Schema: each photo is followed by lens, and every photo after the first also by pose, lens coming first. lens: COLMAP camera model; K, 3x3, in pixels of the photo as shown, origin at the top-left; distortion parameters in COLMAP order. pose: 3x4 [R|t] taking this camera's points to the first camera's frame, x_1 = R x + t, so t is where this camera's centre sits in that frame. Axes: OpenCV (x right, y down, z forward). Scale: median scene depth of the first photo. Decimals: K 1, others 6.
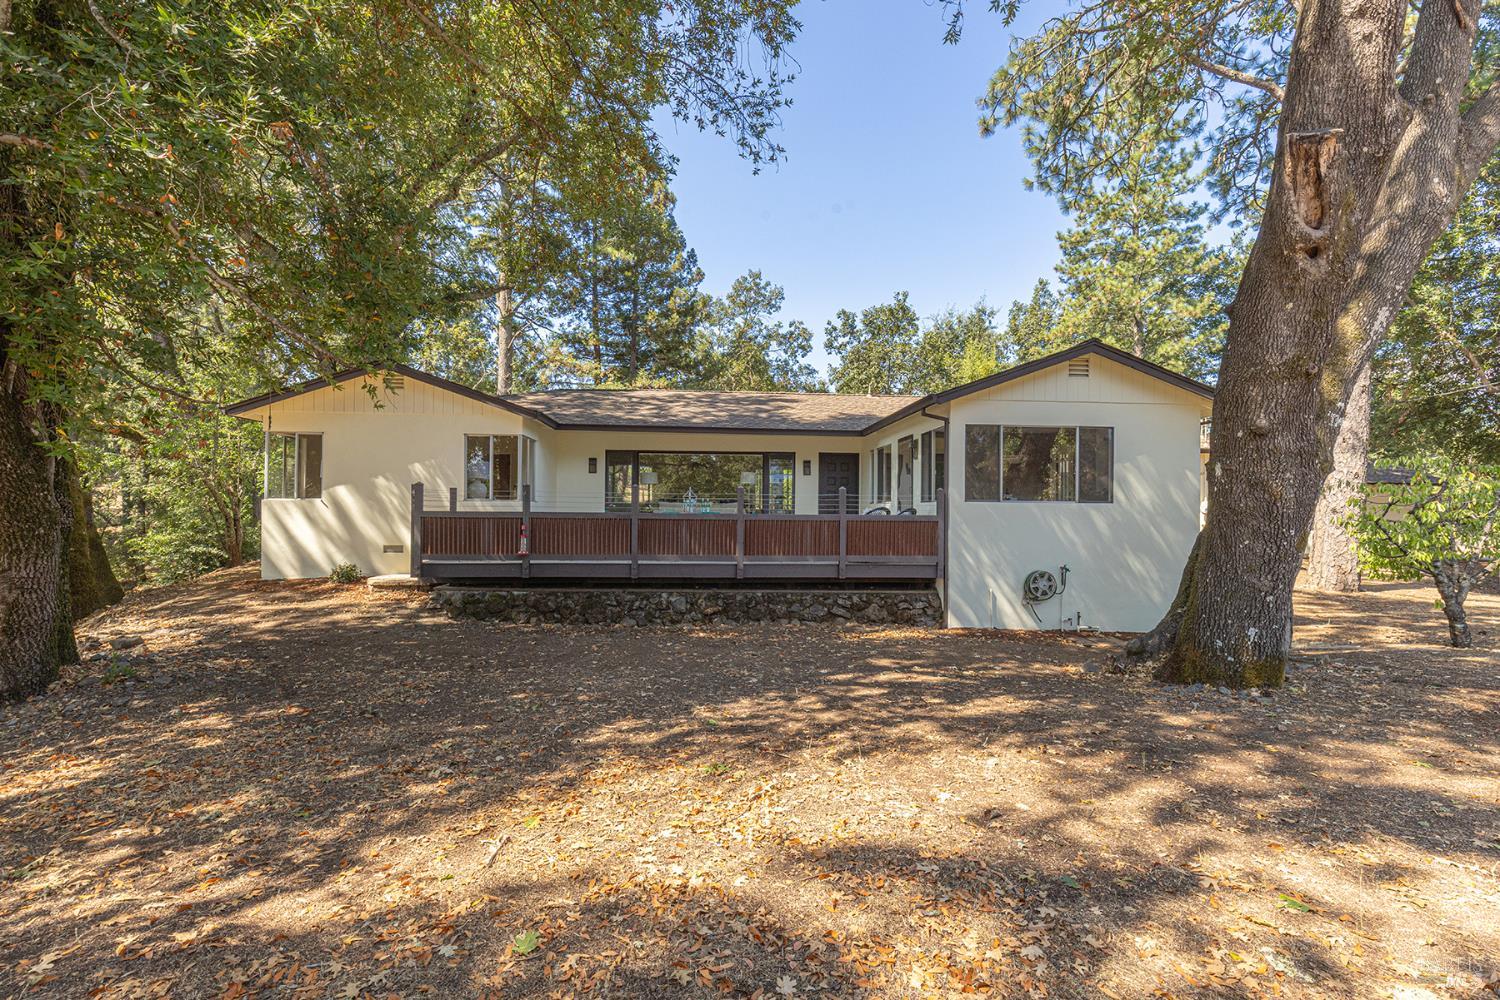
lens RADIAL K [[671.4, 0, 756.8], [0, 671.4, 504.7], [0, 0, 1]] dist [0.006758, -0.001169]
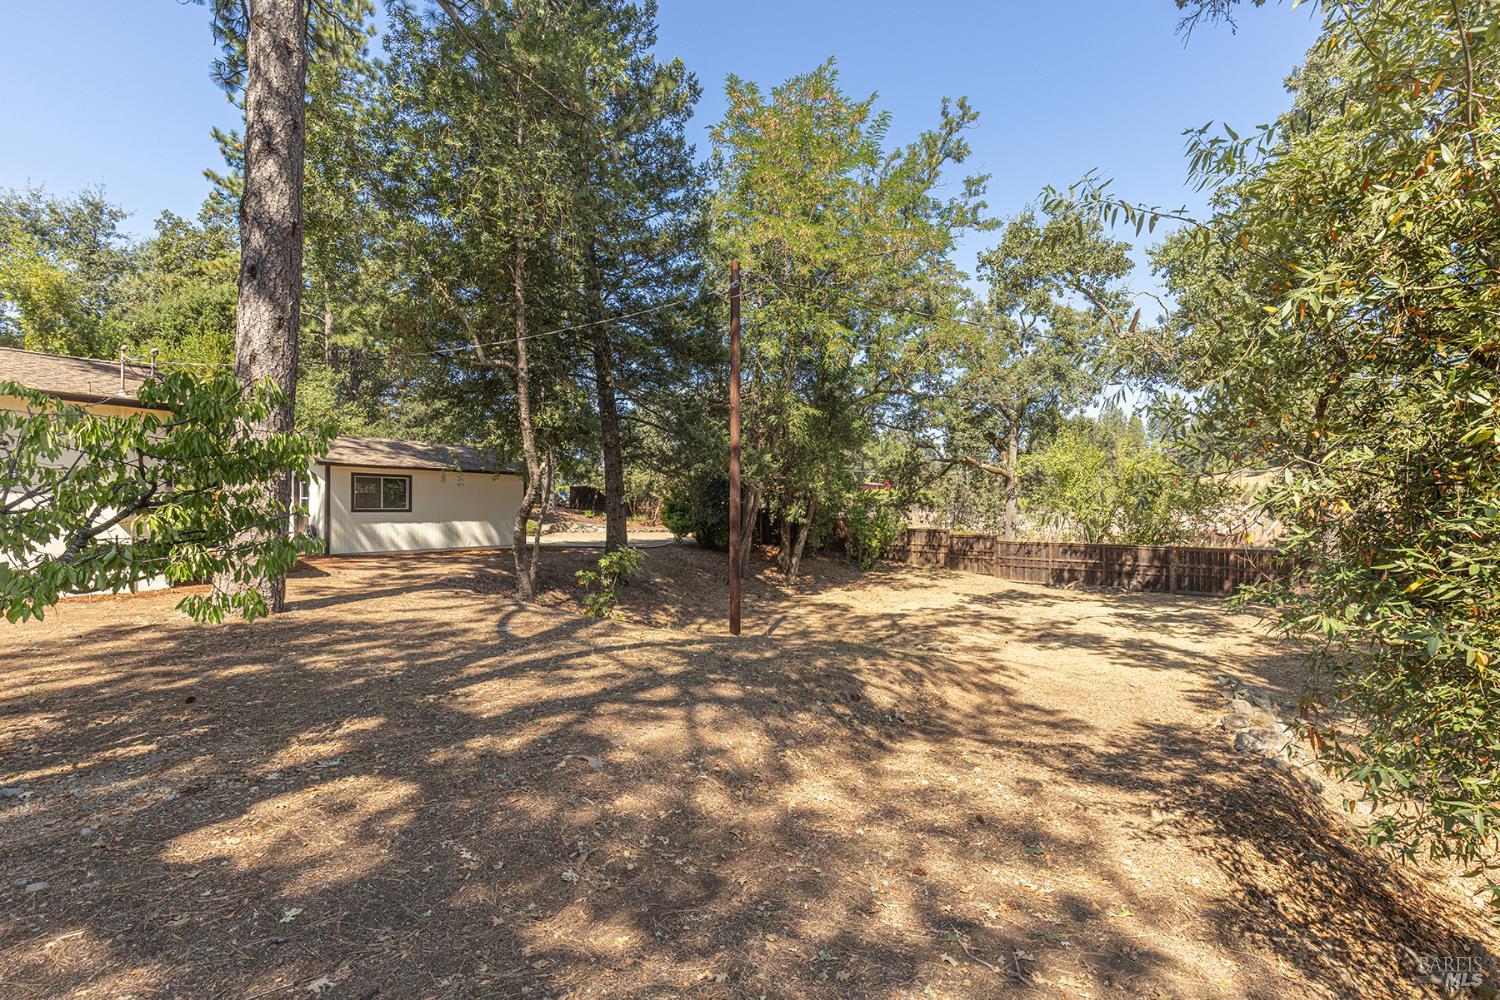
lens RADIAL K [[671.4, 0, 760.5], [0, 671.4, 504.4], [0, 0, 1]] dist [0.006758, -0.001169]
pose [[0.612393, -0.001367, 0.790553, 1.004486], [-0.006488, 0.999956, 0.006755, 0.011071], [-0.790527, -0.009266, 0.612357, 0.266124]]
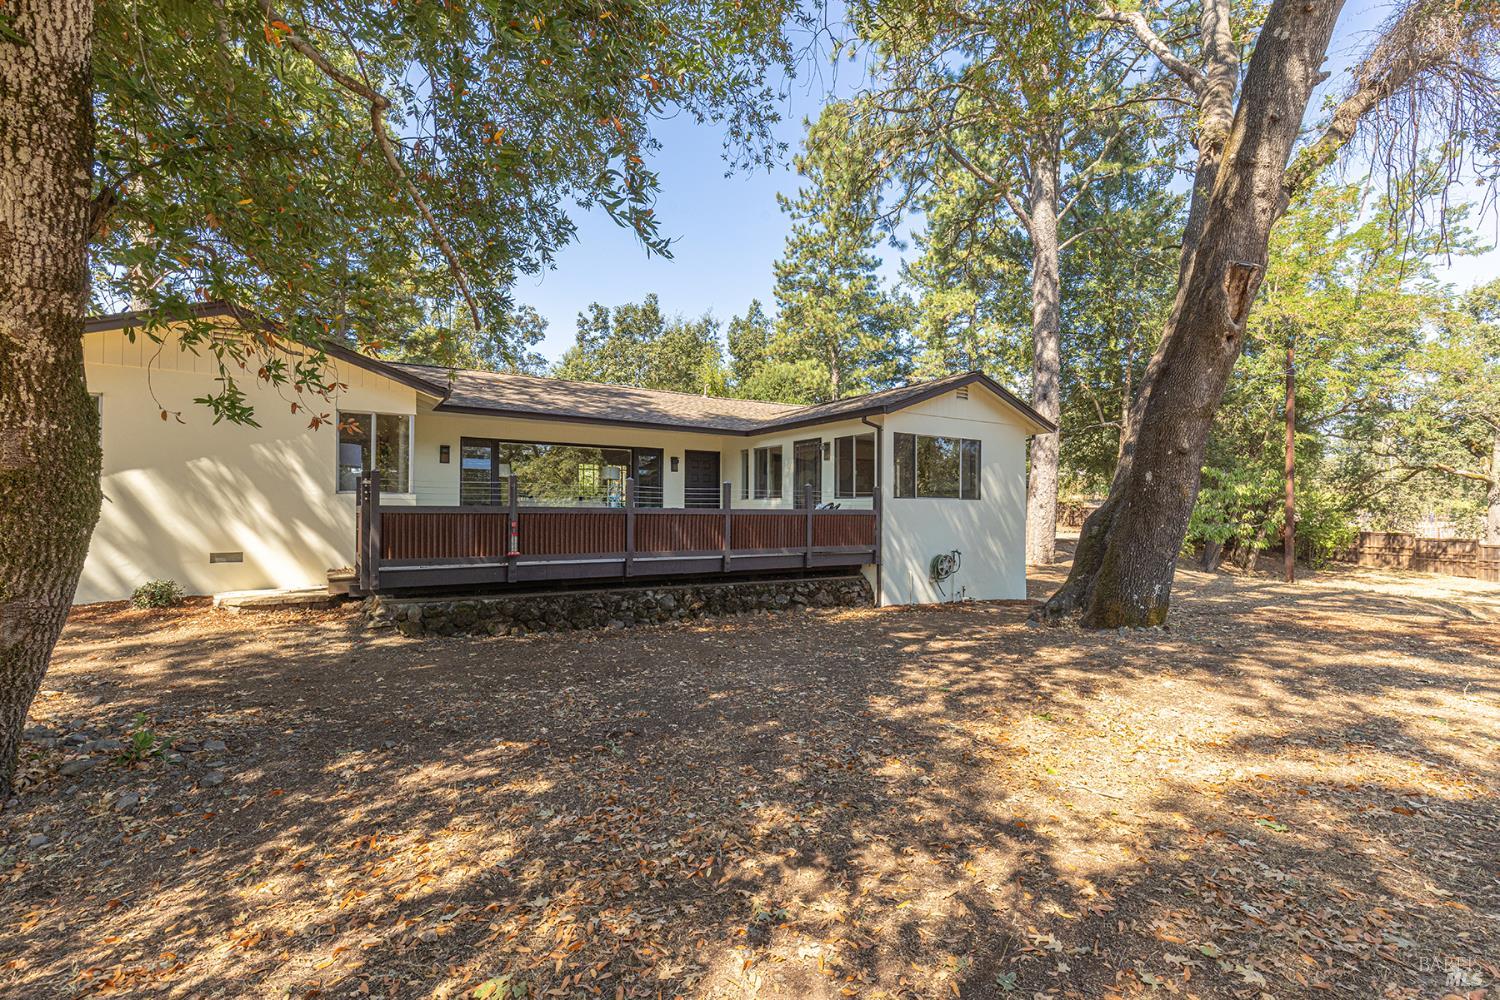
lens RADIAL K [[671.4, 0, 762.1], [0, 671.4, 502.6], [0, 0, 1]] dist [0.006758, -0.001169]
pose [[0.881337, 0.002588, 0.472481, -0.456482], [-0.002586, 0.999996, -0.000653, 0.004827], [-0.472481, -0.000646, 0.881341, 0.074196]]
